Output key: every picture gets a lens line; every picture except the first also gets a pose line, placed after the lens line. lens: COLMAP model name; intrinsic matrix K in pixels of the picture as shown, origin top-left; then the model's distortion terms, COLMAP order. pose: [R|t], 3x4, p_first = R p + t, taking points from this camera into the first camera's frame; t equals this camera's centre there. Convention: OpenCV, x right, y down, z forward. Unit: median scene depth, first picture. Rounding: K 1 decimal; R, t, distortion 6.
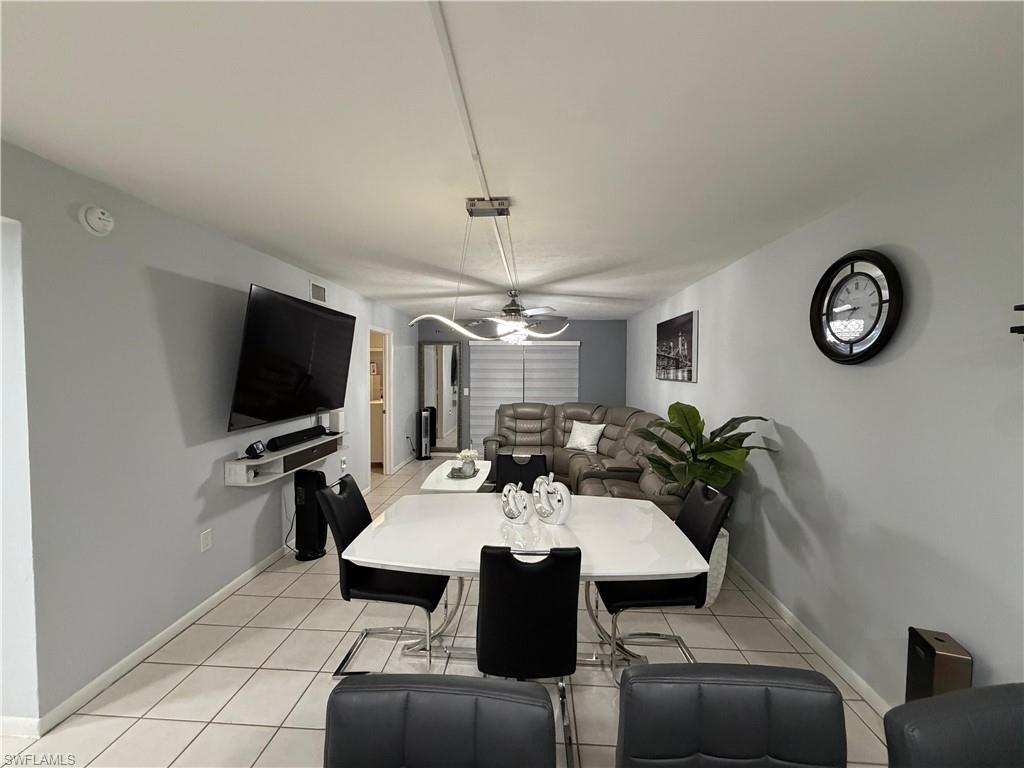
lens RADIAL K [[410.9, 0, 508.8], [0, 410.9, 383.4], [0, 0, 1]] dist [0.011604, 0.000595]
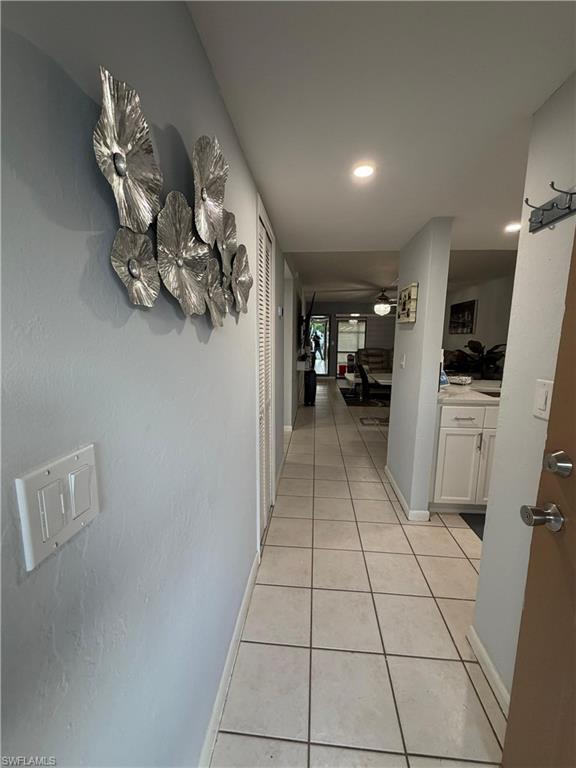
lens RADIAL K [[308.1, 0, 289.4], [0, 308.1, 382.2], [0, 0, 1]] dist [0.011604, 0.000595]
pose [[0.999755, 0.003675, -0.021832, -0.356957], [-0.001148, 0.993402, 0.114678, 0.049411], [0.022109, -0.114625, 0.993163, -0.492433]]
